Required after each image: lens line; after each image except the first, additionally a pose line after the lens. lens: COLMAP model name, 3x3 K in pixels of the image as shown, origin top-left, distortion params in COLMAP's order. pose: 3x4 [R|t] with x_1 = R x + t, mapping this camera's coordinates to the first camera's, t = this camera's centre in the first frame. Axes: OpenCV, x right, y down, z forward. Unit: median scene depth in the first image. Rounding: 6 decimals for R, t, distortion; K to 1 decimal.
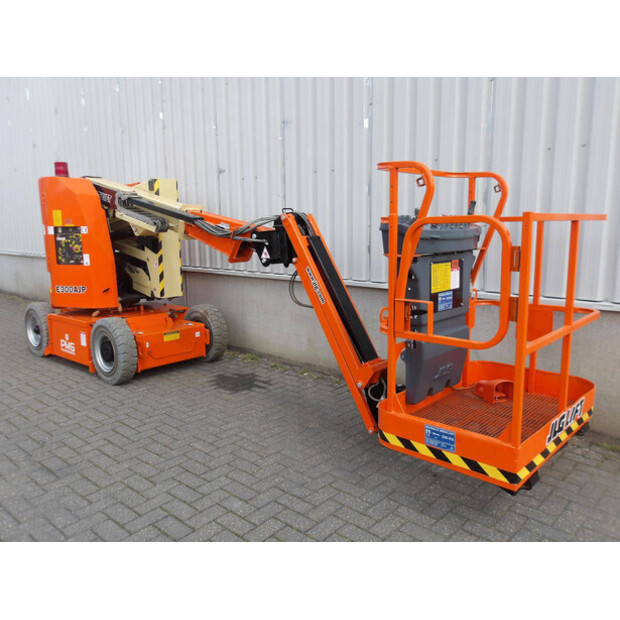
lens RADIAL K [[508.9, 0, 310.8], [0, 508.9, 307.6], [0, 0, 1]] dist [0.004164, 0.002005]
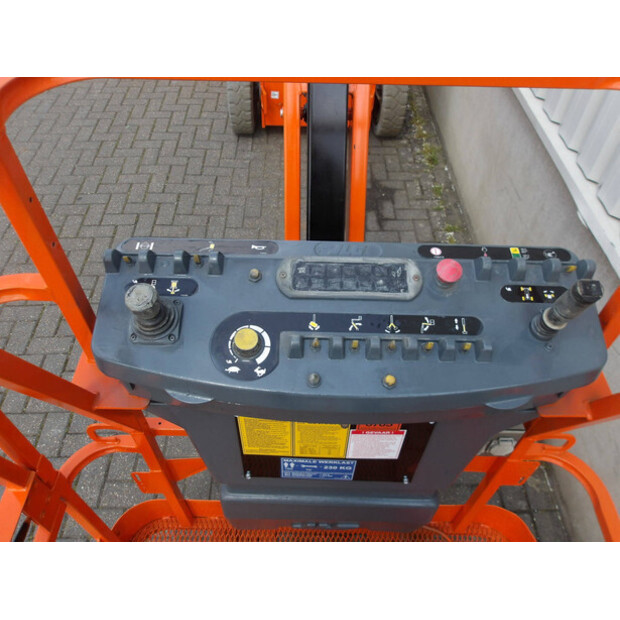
lens RADIAL K [[508.9, 0, 307.5], [0, 508.9, 306.7], [0, 0, 1]] dist [0.004164, 0.002005]
pose [[0.677601, 0.572038, -0.462202, 0.205056], [-0.153083, 0.724421, 0.672146, -0.192190], [0.719321, -0.384692, 0.578437, 0.472862]]
